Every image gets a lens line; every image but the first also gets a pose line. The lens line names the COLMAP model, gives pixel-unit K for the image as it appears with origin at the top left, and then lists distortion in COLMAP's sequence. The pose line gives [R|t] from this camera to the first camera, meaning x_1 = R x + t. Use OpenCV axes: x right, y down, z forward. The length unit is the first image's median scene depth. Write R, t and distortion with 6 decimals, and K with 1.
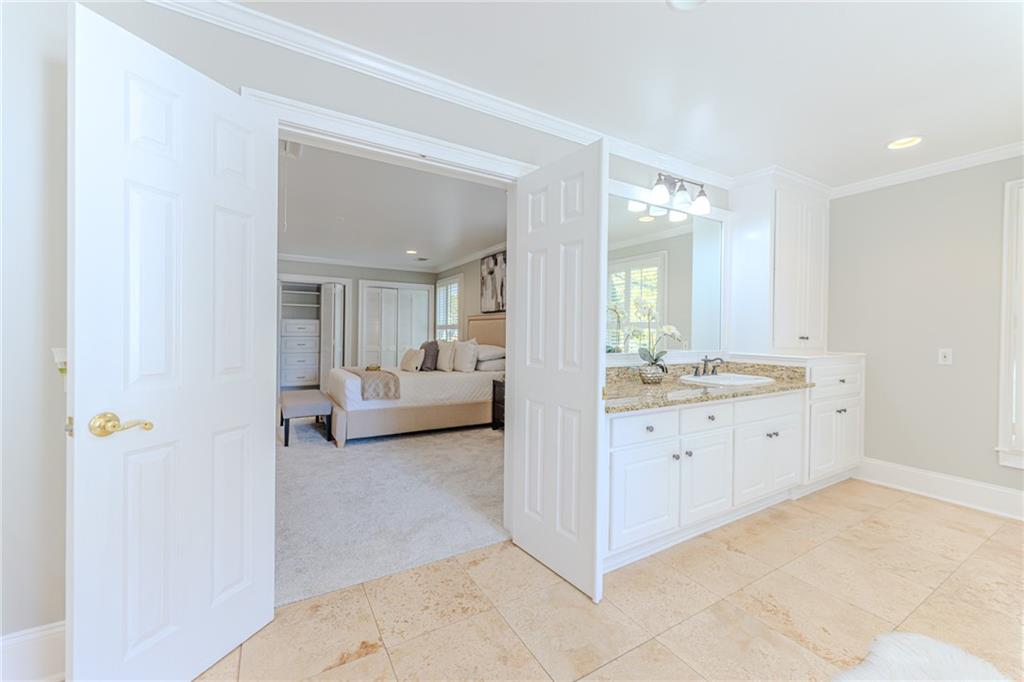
lens RADIAL K [[404.5, 0, 512.4], [0, 404.5, 338.1], [0, 0, 1]] dist [0.000888, -0.000031]
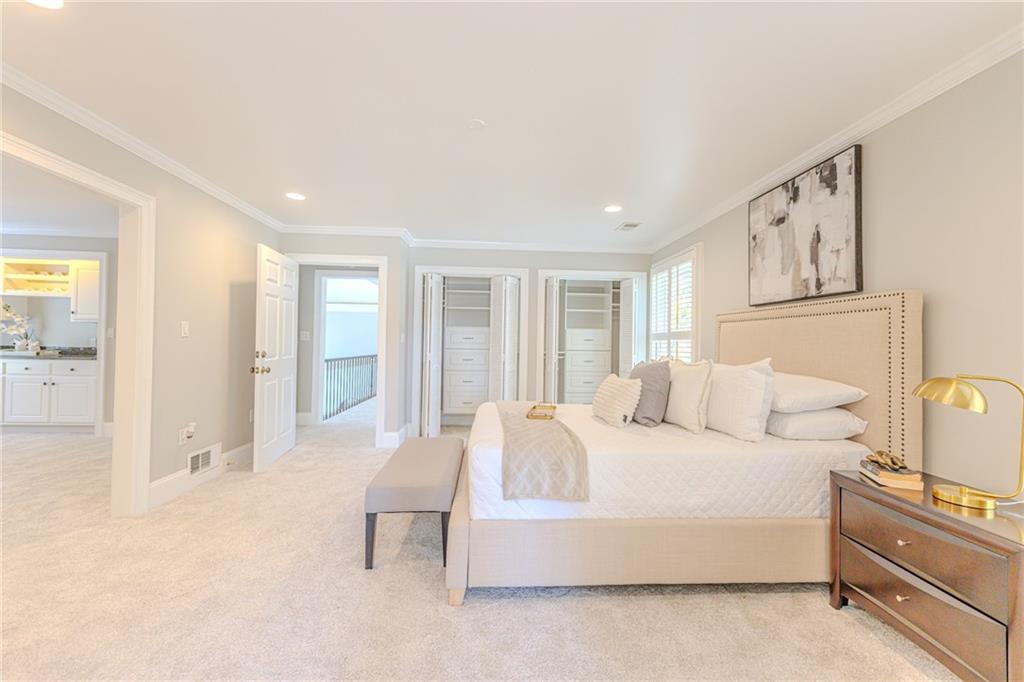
lens RADIAL K [[404.5, 0, 512.4], [0, 404.5, 338.1], [0, 0, 1]] dist [0.000888, -0.000031]
pose [[0.886995, -0.003649, -0.461765, -0.116184], [-0.010088, 0.999577, -0.027277, -0.005702], [0.461669, 0.028852, 0.886583, 0.444224]]
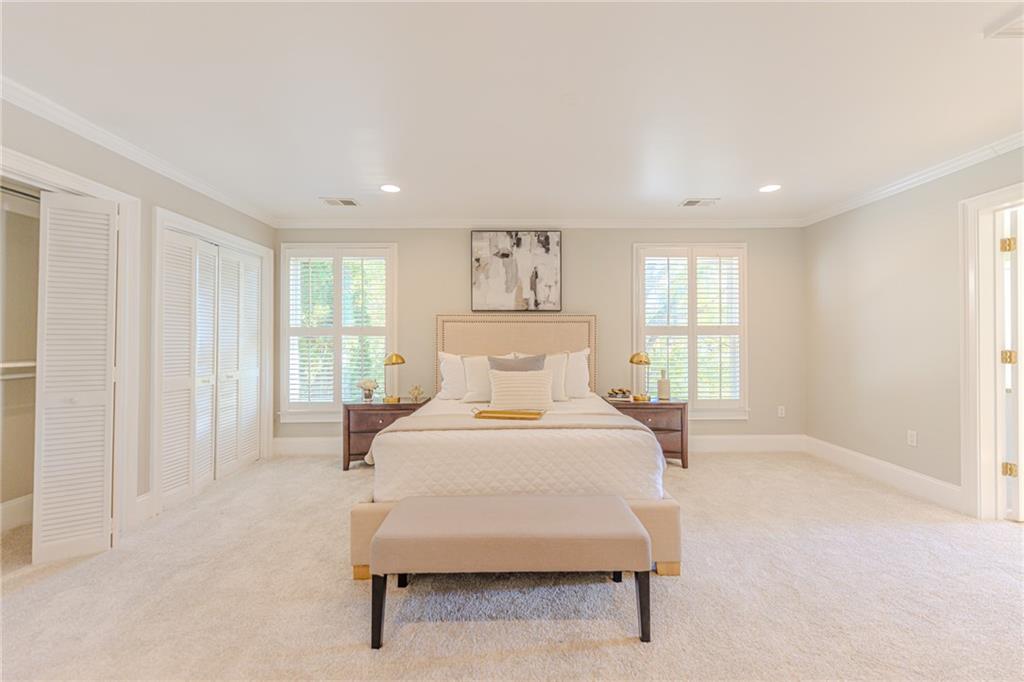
lens RADIAL K [[411.7, 0, 527.3], [0, 411.7, 336.7], [0, 0, 1]] dist [-0.000161, -0.000133]
pose [[0.499518, -0.005635, 0.866285, -0.675696], [0.016972, 0.999851, -0.003282, -0.017118], [-0.866137, 0.016342, 0.499539, 0.629386]]
